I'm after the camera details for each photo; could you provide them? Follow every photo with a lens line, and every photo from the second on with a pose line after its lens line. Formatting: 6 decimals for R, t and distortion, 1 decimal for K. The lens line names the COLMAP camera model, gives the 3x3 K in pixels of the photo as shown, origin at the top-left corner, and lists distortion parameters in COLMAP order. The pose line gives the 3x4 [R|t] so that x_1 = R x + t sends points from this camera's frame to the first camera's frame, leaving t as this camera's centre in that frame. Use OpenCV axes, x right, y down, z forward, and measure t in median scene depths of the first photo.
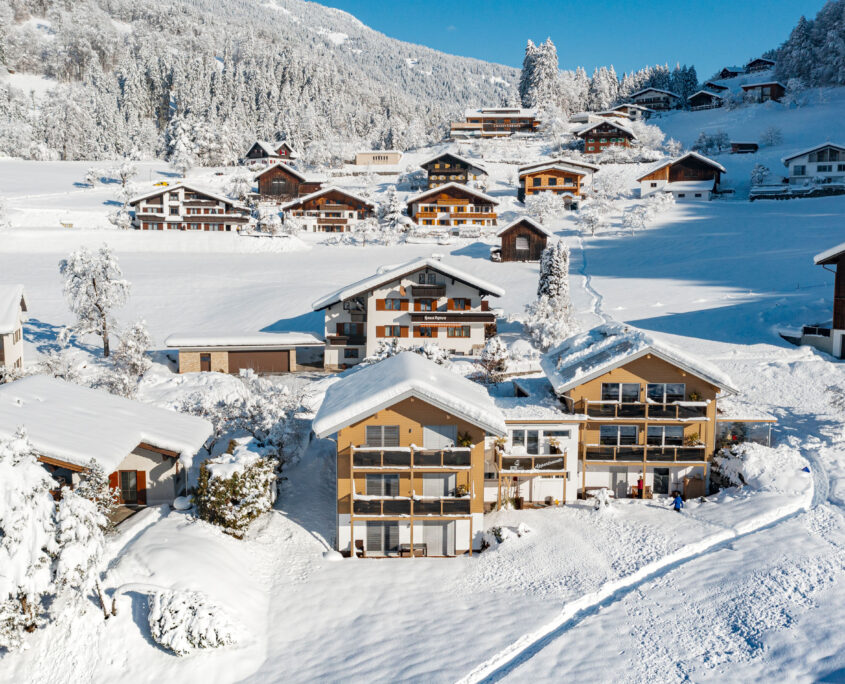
lens RADIAL K [[778.6, 0, 461.2], [0, 778.6, 366.6], [0, 0, 1]] dist [-0.018839, 0.003565]
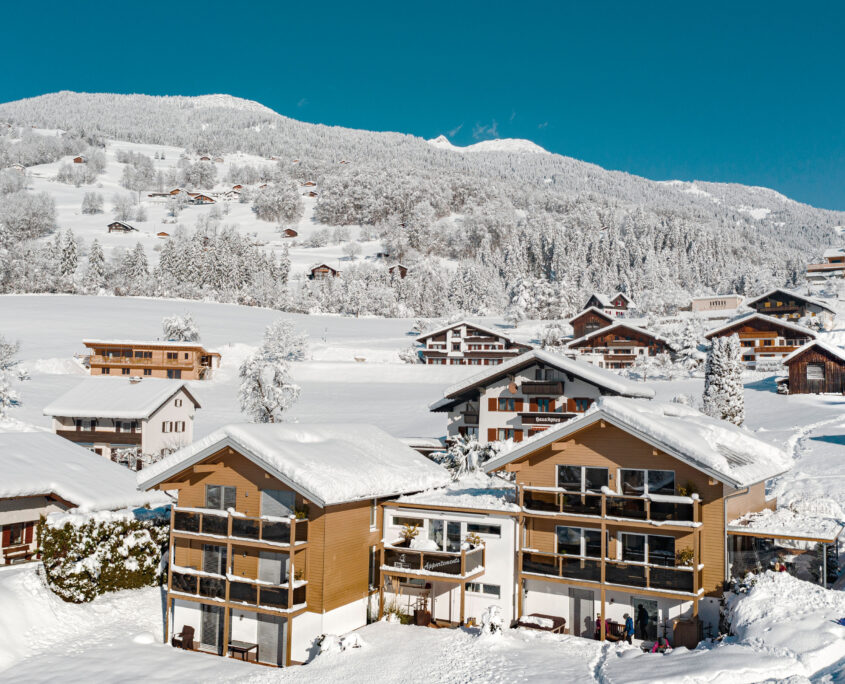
lens RADIAL K [[778.6, 0, 461.2], [0, 778.6, 366.6], [0, 0, 1]] dist [-0.018839, 0.003565]
pose [[0.883012, -0.017868, -0.469010, 0.131263], [-0.079150, 0.979295, -0.186326, 0.021752], [0.462628, 0.201650, 0.863315, 0.095895]]
